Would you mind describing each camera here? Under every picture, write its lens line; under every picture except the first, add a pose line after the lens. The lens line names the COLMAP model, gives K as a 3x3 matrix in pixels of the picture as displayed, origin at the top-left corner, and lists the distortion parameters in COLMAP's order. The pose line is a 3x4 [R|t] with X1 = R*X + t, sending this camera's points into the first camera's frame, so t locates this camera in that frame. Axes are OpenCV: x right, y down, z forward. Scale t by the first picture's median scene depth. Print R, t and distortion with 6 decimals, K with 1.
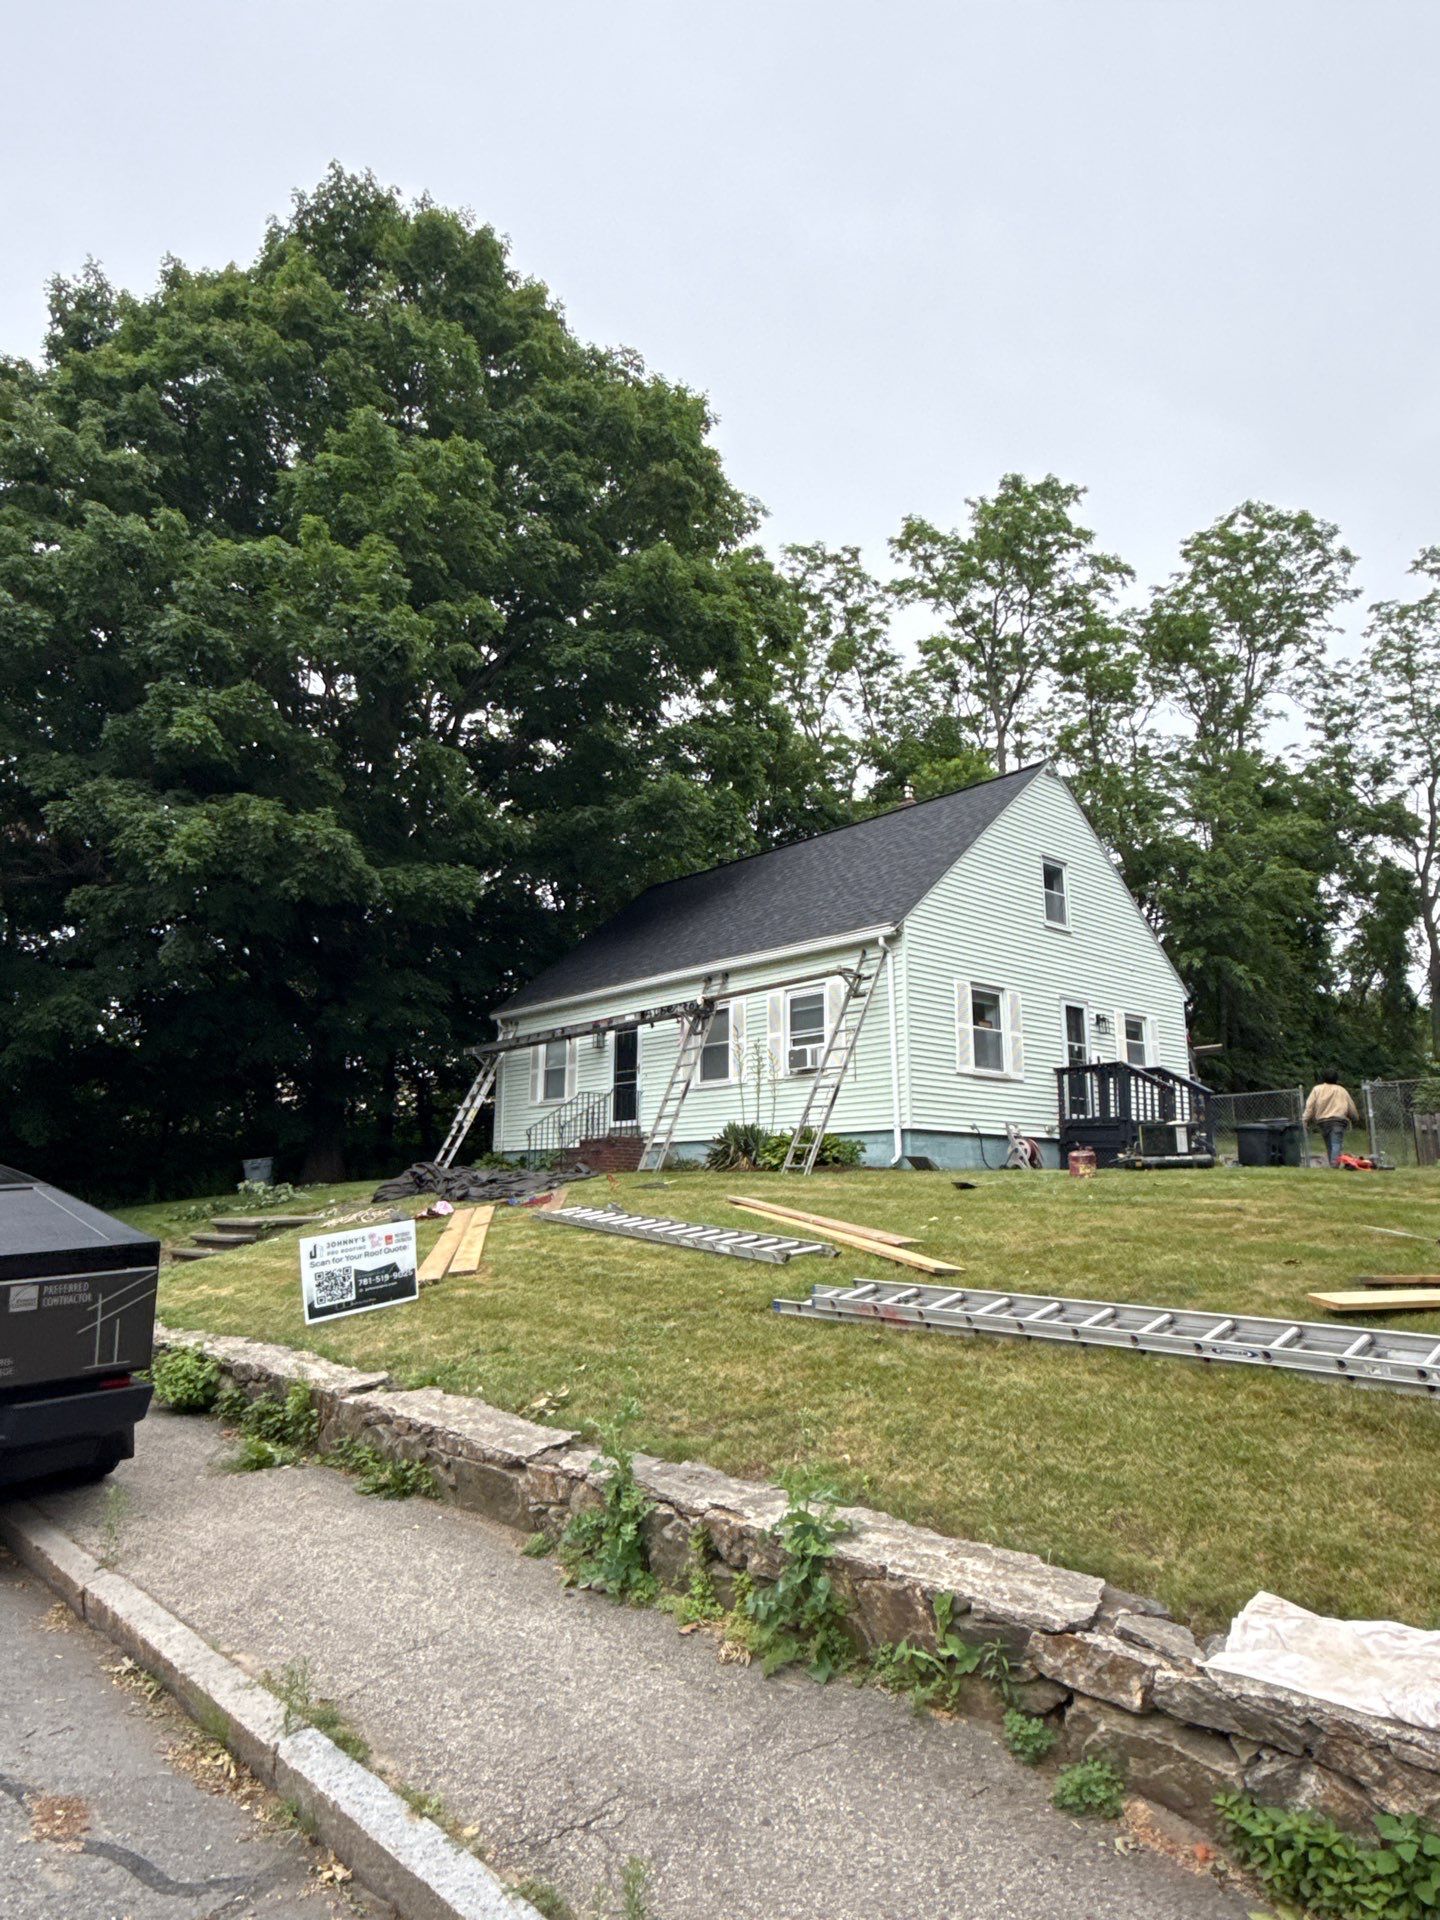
lens RADIAL K [[1188.8, 0, 719.7], [0, 1188.8, 963.2], [0, 0, 1]] dist [-0.006751, 0.002300]
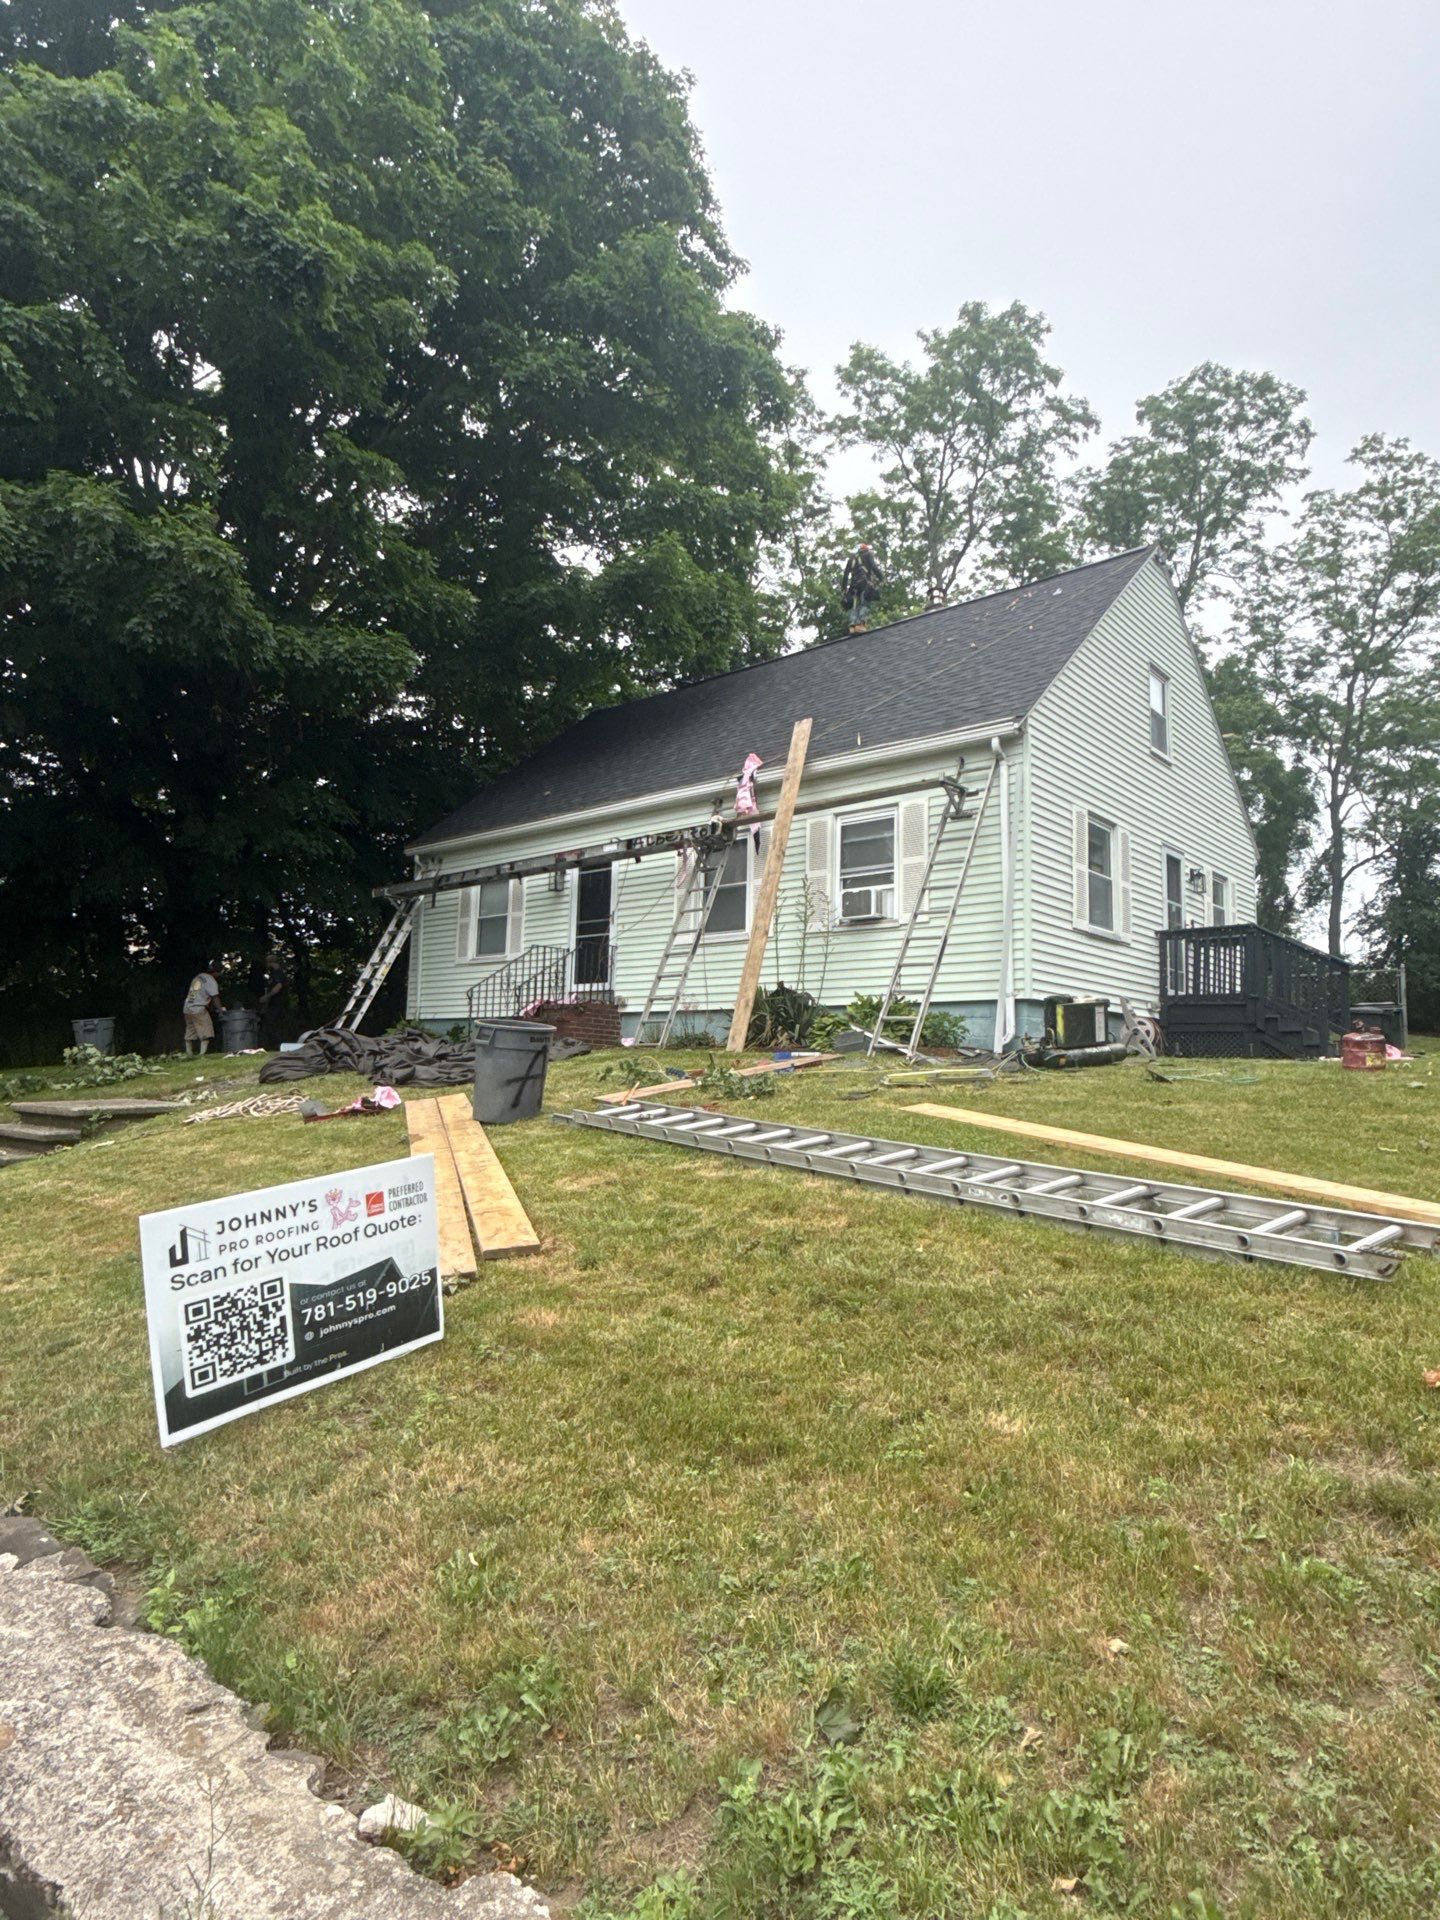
lens RADIAL K [[1113.8, 0, 714.4], [0, 1113.8, 962.4], [0, 0, 1]] dist [-0.003306, -0.003375]
pose [[0.991358, 0.032145, 0.127184, -0.094645], [-0.044008, 0.994823, 0.091596, 0.049118], [-0.123581, -0.096402, 0.987641, 0.272512]]
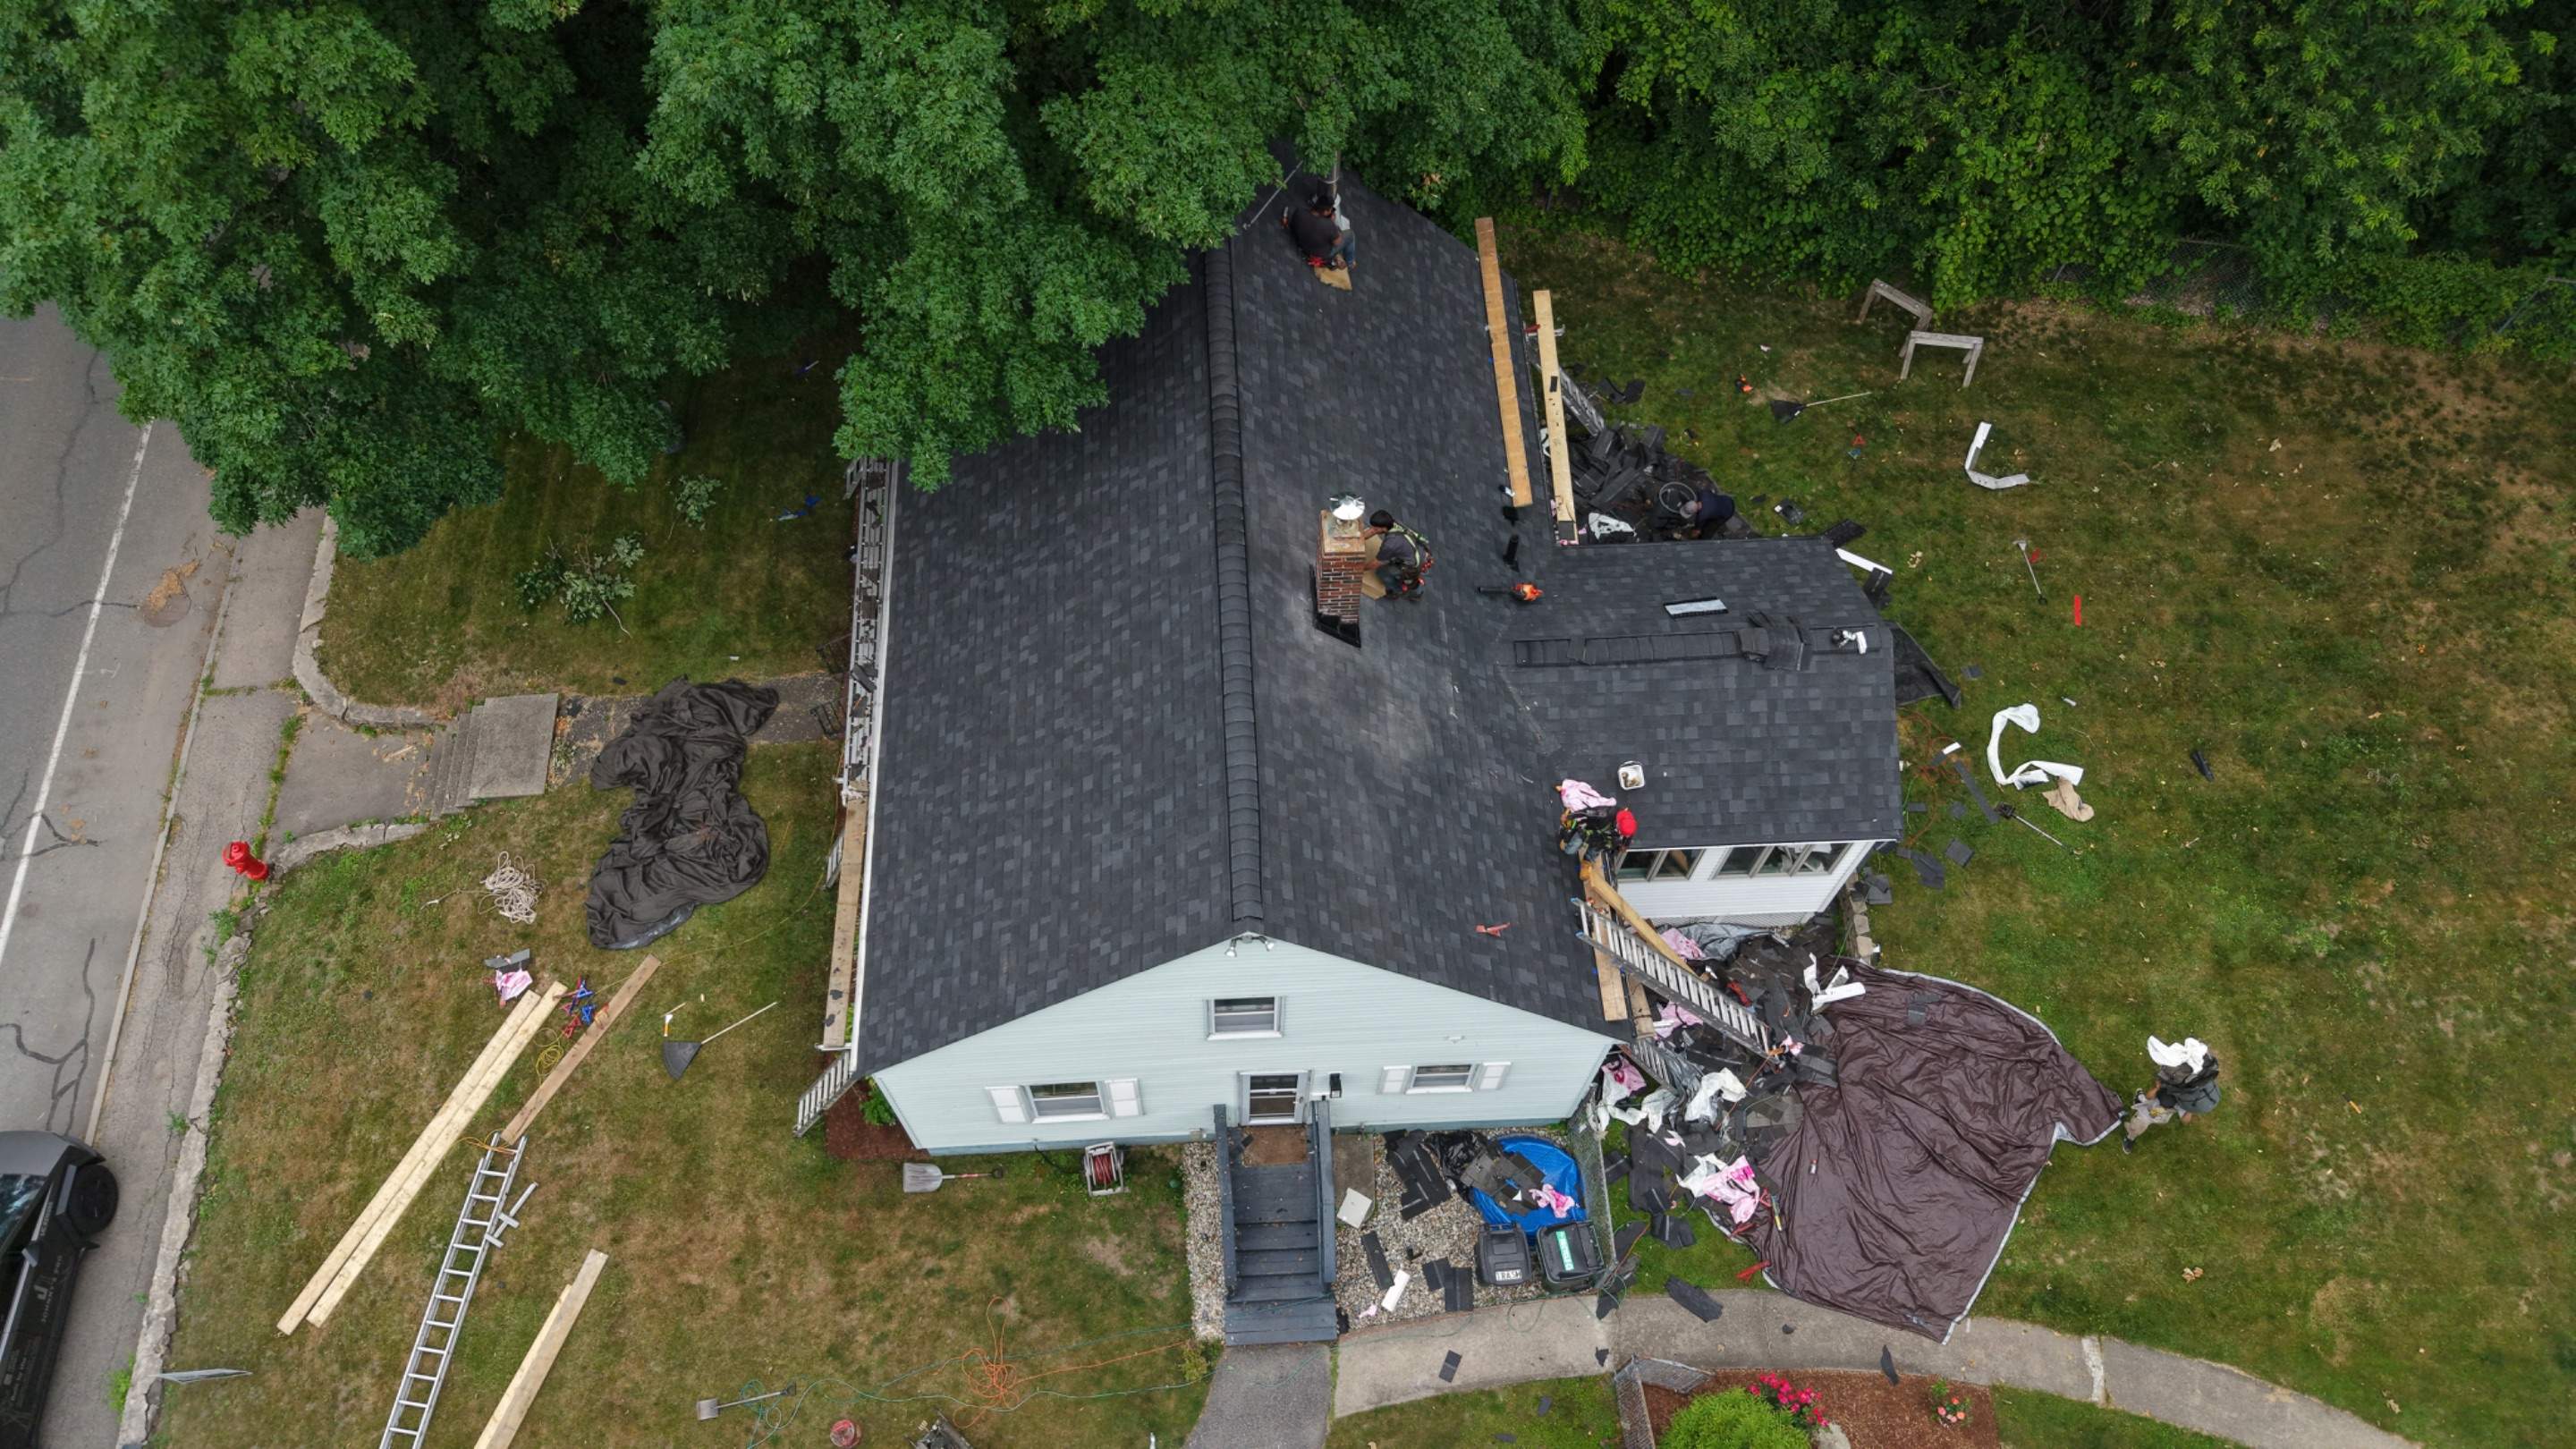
lens RADIAL K [[1728.3, 0, 1265.6], [0, 1728.3, 728.2], [0, 0, 1]] dist [0.011791, -0.012194]
pose [[0.782401, 0.545491, -0.300480, 0.450734], [0.118849, 0.342836, 0.931847, -0.881292], [0.611329, -0.764790, 0.203404, 0.888097]]
